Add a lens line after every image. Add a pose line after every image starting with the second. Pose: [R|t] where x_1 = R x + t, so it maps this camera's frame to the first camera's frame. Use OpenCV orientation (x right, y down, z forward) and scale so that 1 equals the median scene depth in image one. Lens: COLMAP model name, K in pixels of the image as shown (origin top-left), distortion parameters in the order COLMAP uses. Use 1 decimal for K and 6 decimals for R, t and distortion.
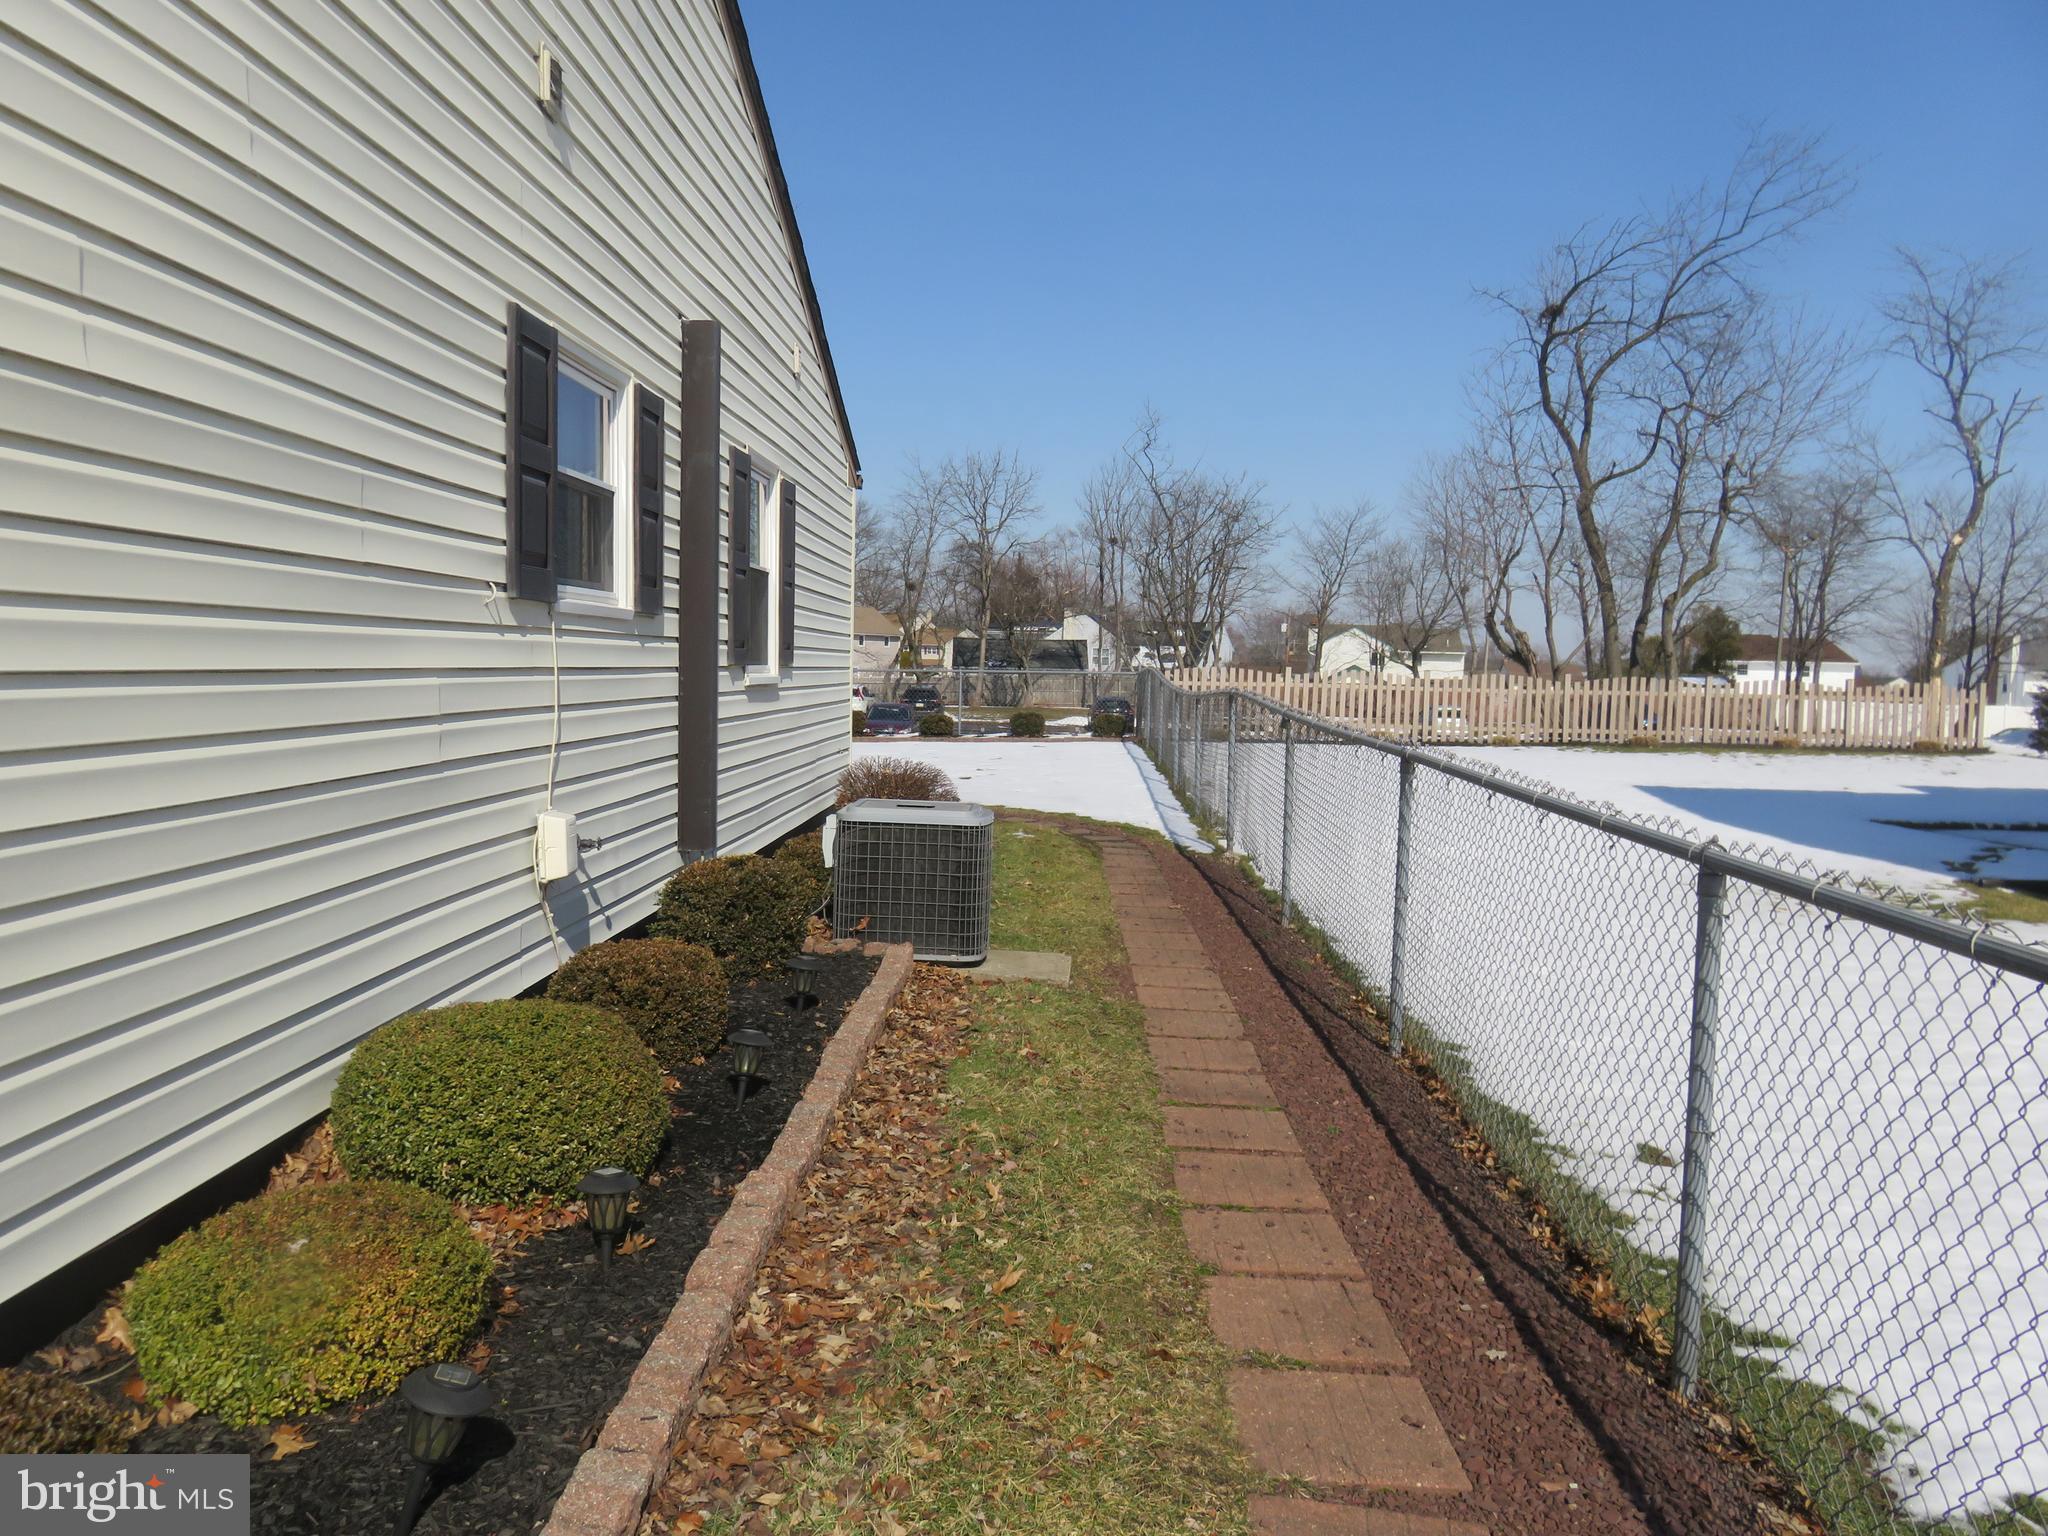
lens RADIAL K [[1537.2, 0, 1023.0], [0, 1537.2, 773.1], [0, 0, 1]] dist [-0.010151, 0.000556]
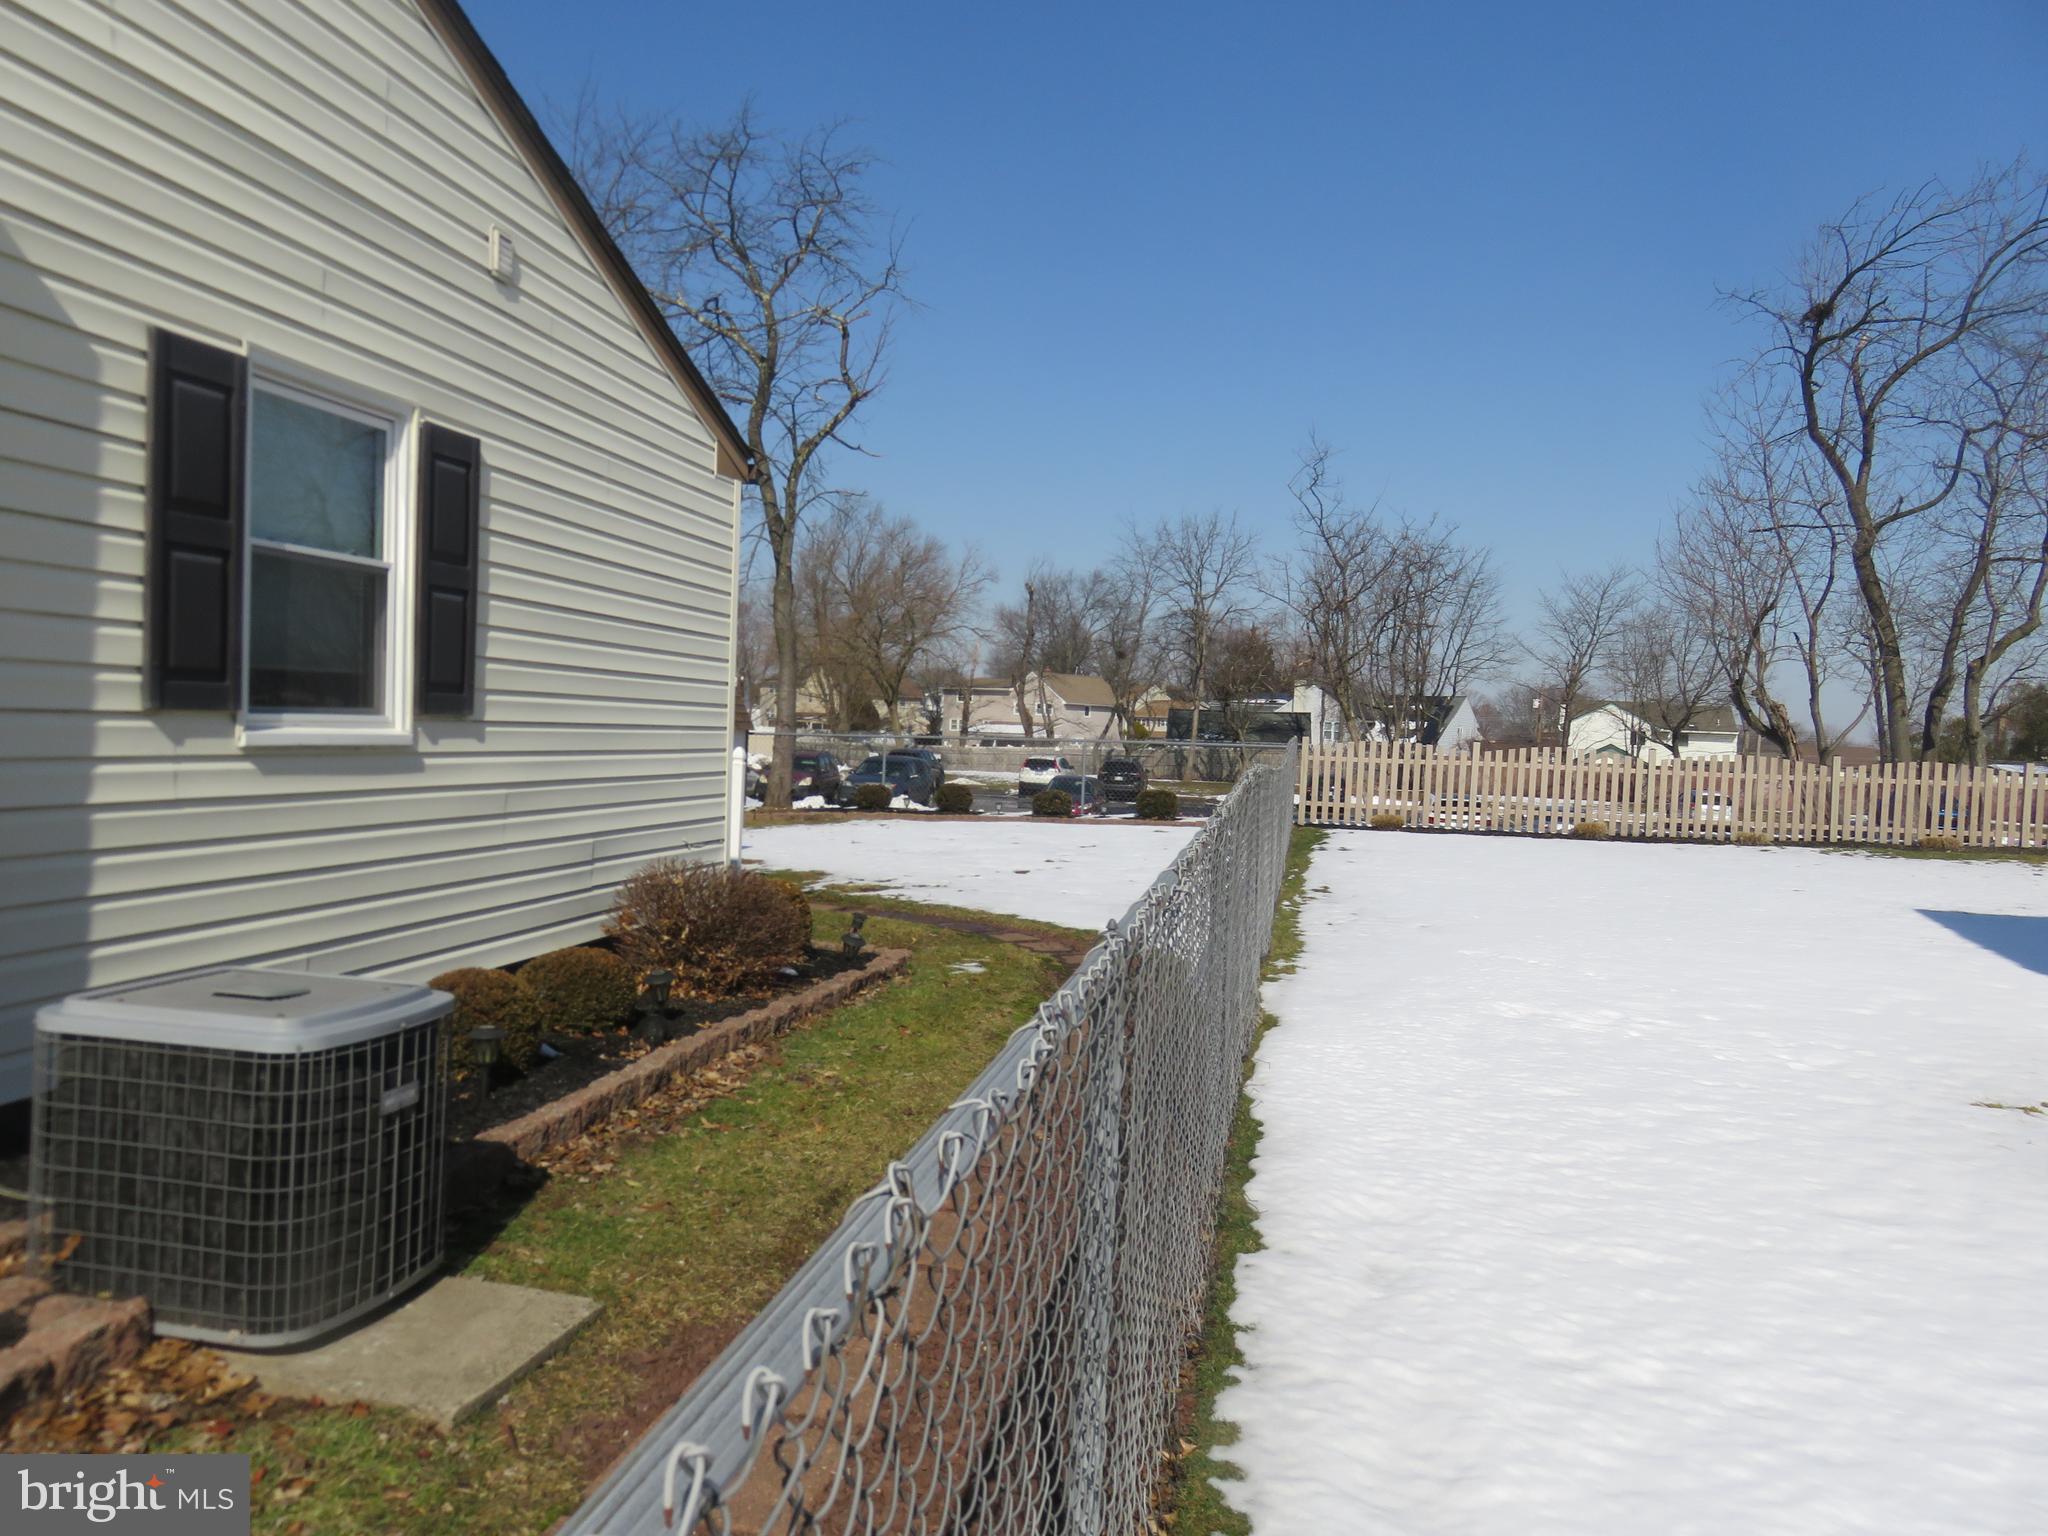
lens RADIAL K [[1537.2, 0, 1023.0], [0, 1537.2, 773.1], [0, 0, 1]] dist [-0.010151, 0.000556]
pose [[0.986783, 0.019415, -0.160880, 0.058511], [-0.026971, 0.998627, -0.044912, -0.007848], [0.159788, 0.048657, 0.985952, 0.130490]]
